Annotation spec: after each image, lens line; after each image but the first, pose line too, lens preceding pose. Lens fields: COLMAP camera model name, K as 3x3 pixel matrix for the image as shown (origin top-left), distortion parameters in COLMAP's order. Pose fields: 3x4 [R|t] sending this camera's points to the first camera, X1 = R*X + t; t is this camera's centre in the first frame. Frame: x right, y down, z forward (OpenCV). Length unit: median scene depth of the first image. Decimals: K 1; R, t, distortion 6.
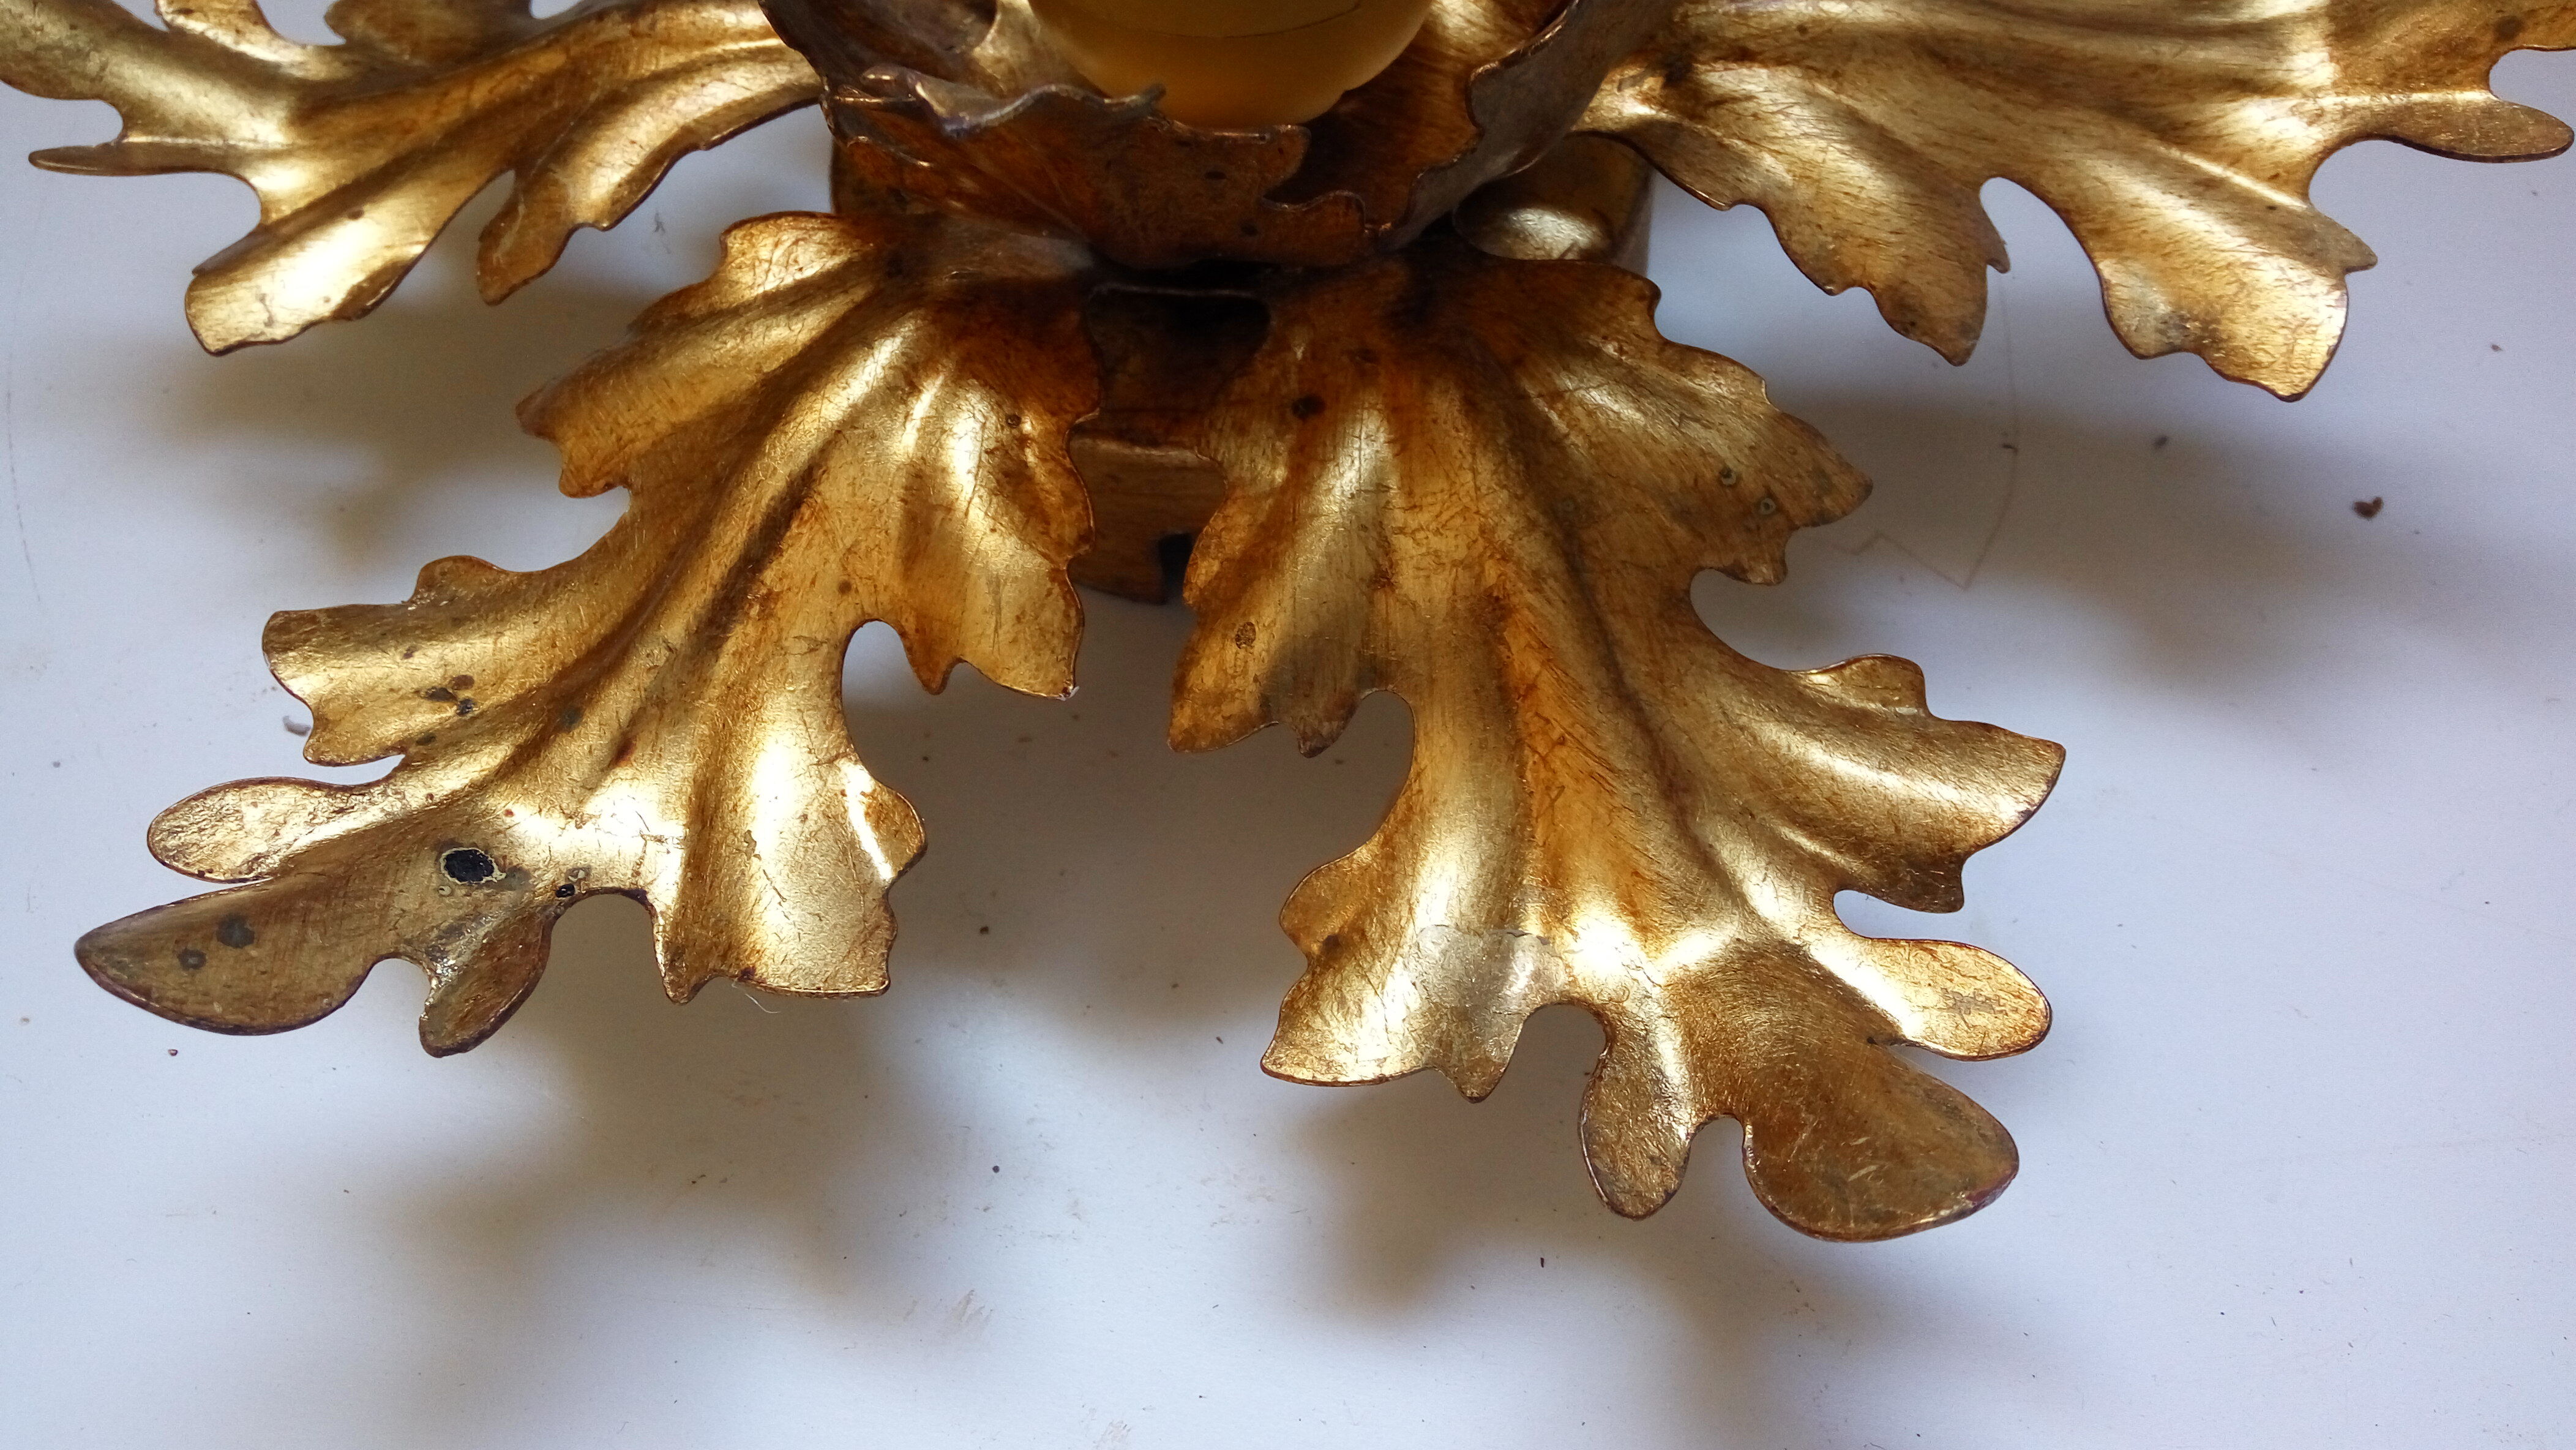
lens RADIAL K [[2331.4, 0, 1295.7], [0, 2331.4, 729.4], [0, 0, 1]] dist [0.279049, -0.249366]
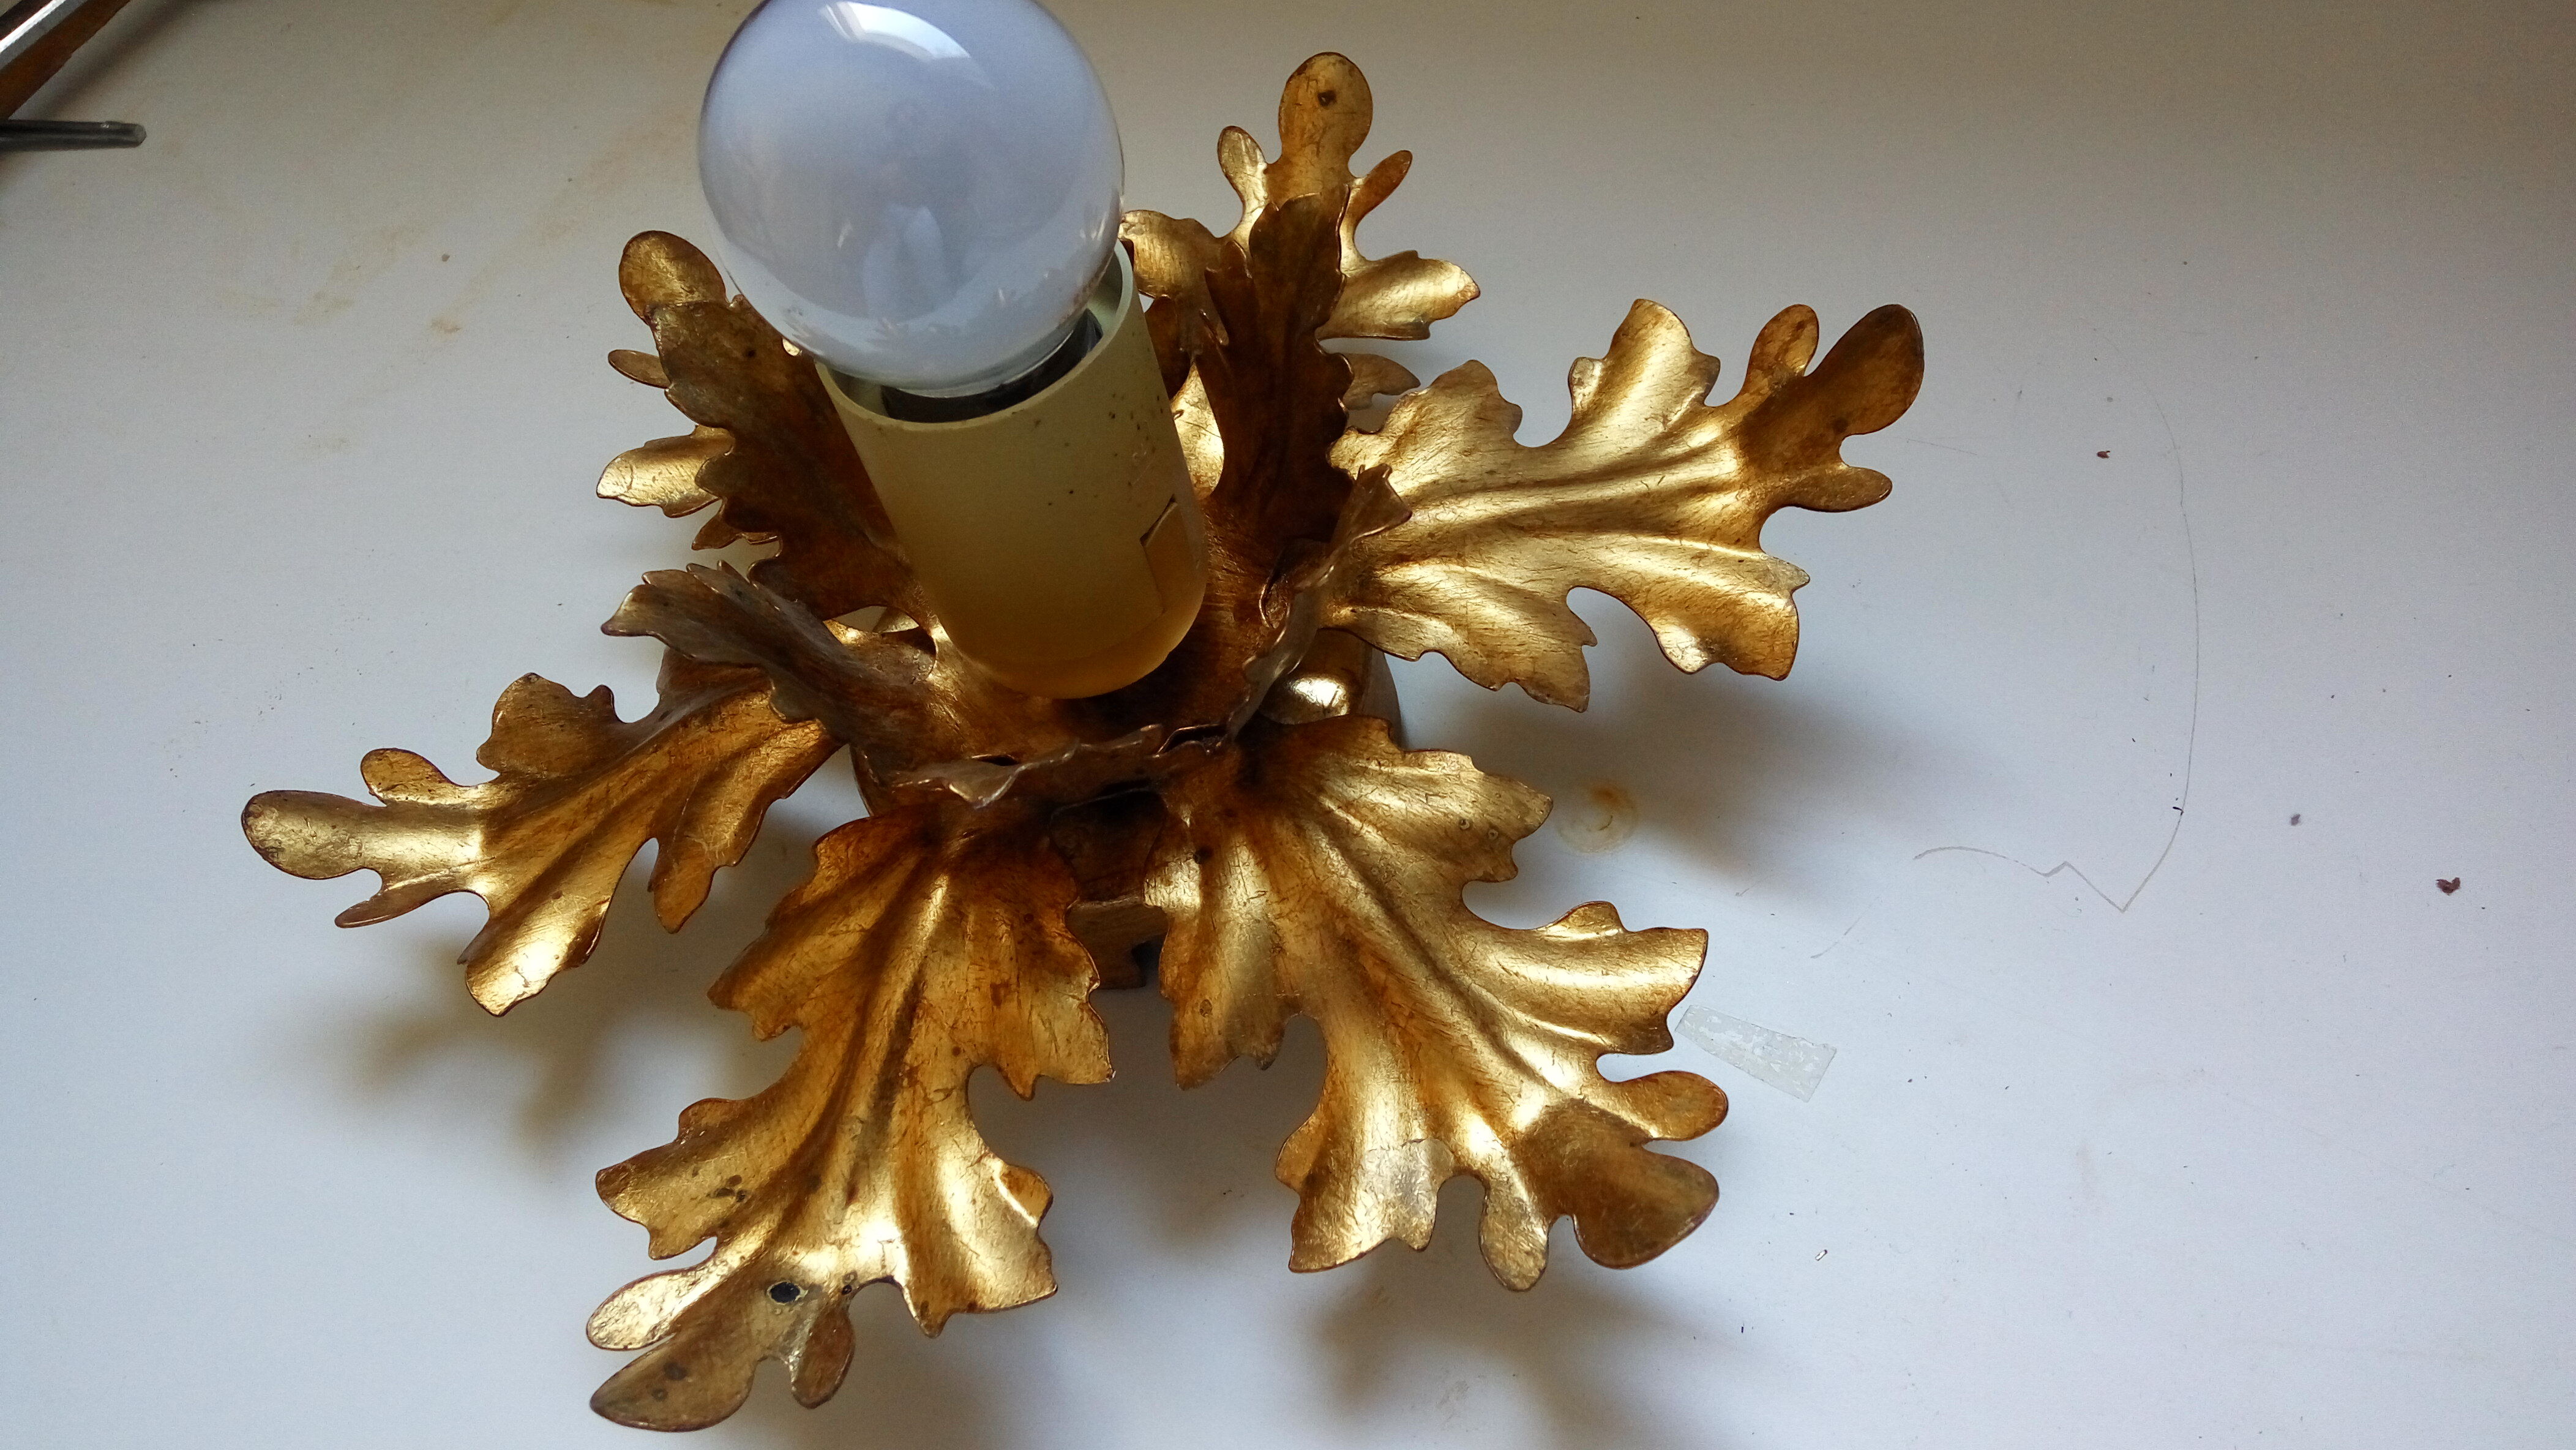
lens RADIAL K [[2331.4, 0, 1295.7], [0, 2331.4, 729.4], [0, 0, 1]] dist [0.279049, -0.249366]
pose [[0.958530, -0.282113, 0.040395, 0.026545], [0.284613, 0.954887, -0.084772, -0.067680], [-0.014658, 0.092754, 0.995581, -0.615849]]
